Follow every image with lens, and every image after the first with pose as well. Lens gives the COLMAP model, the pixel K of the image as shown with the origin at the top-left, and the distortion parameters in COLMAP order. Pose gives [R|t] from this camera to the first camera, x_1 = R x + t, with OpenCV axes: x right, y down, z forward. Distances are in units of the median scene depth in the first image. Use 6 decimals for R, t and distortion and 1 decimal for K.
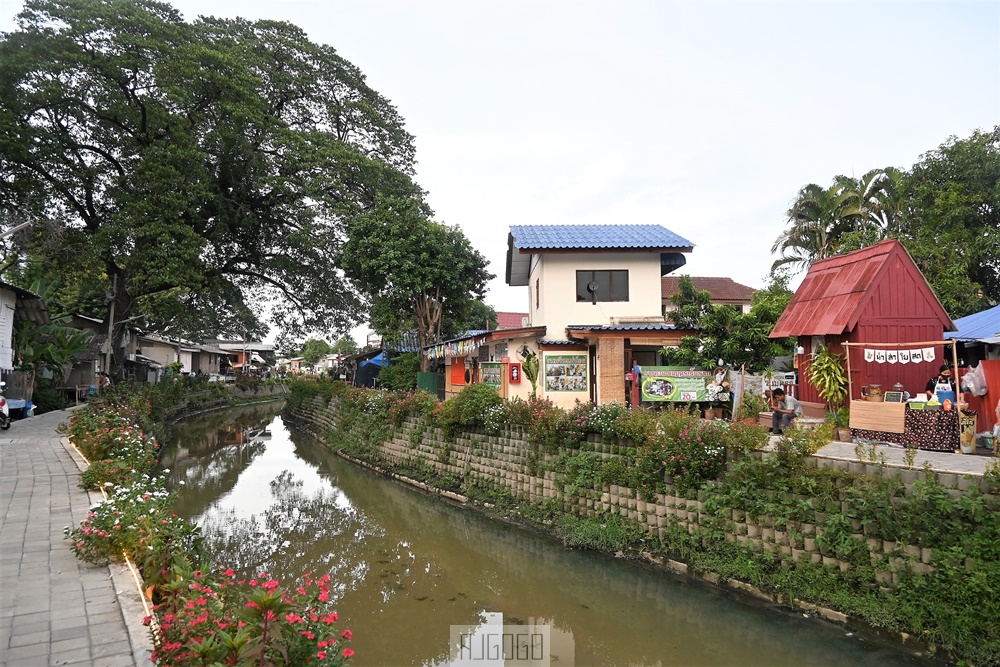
lens RADIAL K [[680.4, 0, 500.9], [0, 680.4, 333.0], [0, 0, 1]] dist [-0.000852, -0.001466]
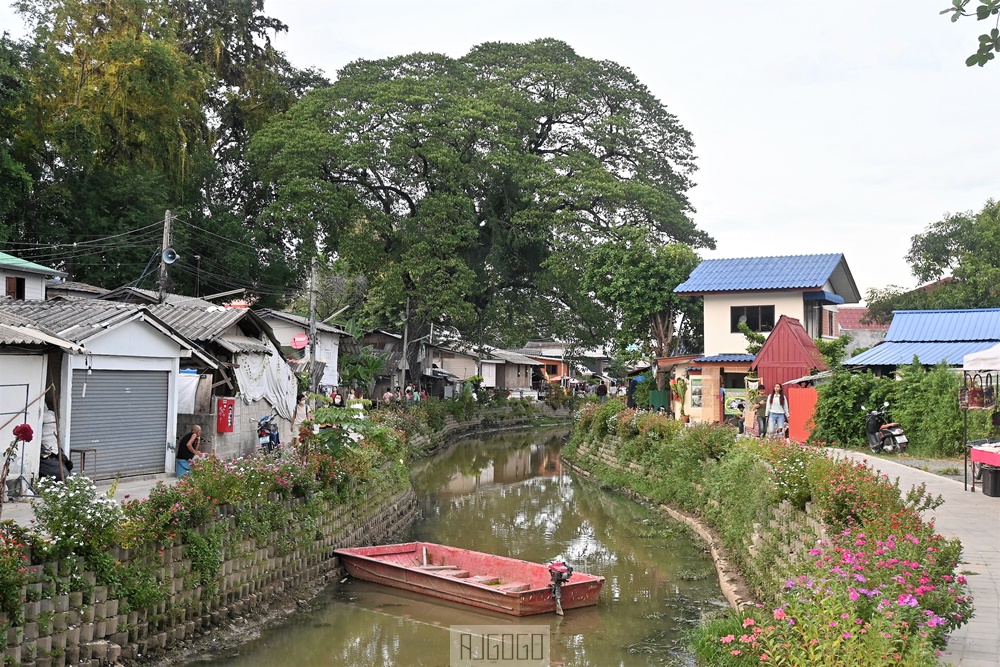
lens RADIAL K [[1210.4, 0, 499.9], [0, 1210.4, 332.8], [0, 0, 1]] dist [0.000805, 0.000000]
pose [[0.892192, -0.009635, -0.451553, 0.321970], [0.015683, 0.999830, 0.009653, -0.033430], [0.451383, -0.015694, 0.892192, -0.487359]]
